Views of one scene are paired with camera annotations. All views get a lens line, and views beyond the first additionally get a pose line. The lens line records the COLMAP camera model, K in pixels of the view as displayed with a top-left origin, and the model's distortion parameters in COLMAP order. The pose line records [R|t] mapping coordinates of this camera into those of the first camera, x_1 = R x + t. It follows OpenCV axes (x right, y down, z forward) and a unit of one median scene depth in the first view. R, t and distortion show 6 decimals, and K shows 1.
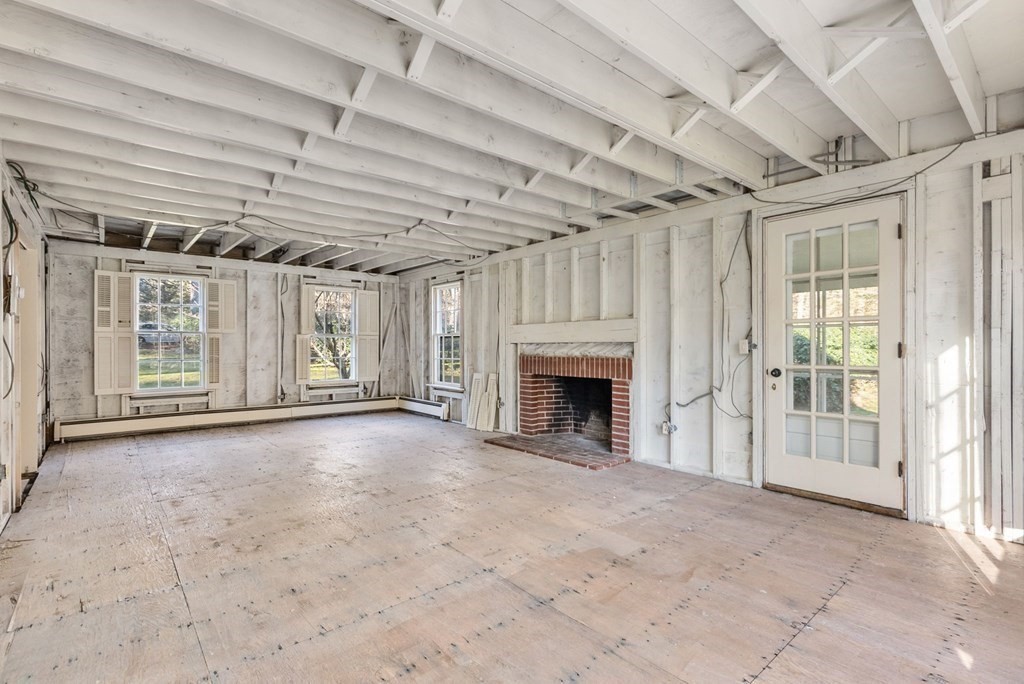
lens RADIAL K [[472.6, 0, 510.9], [0, 472.6, 323.3], [0, 0, 1]] dist [-0.001919, 0.000309]
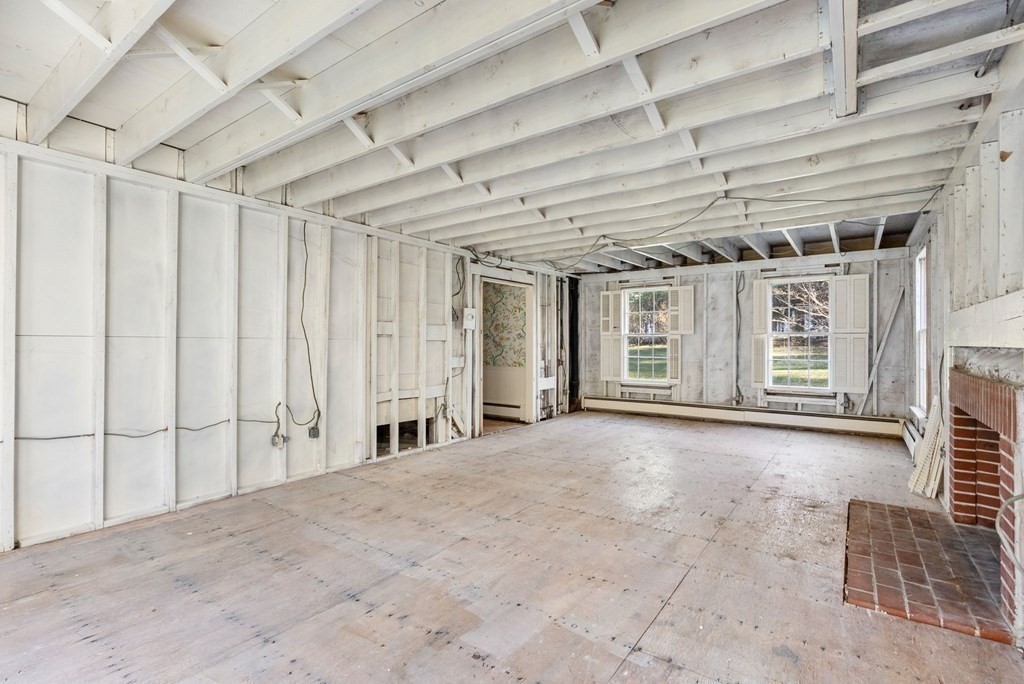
lens RADIAL K [[472.6, 0, 510.9], [0, 472.6, 323.3], [0, 0, 1]] dist [-0.001919, 0.000309]
pose [[0.250111, -0.036831, -0.967516, 0.669504], [0.044034, 0.998675, -0.026634, 0.012101], [0.967215, -0.035942, 0.251401, 0.609959]]
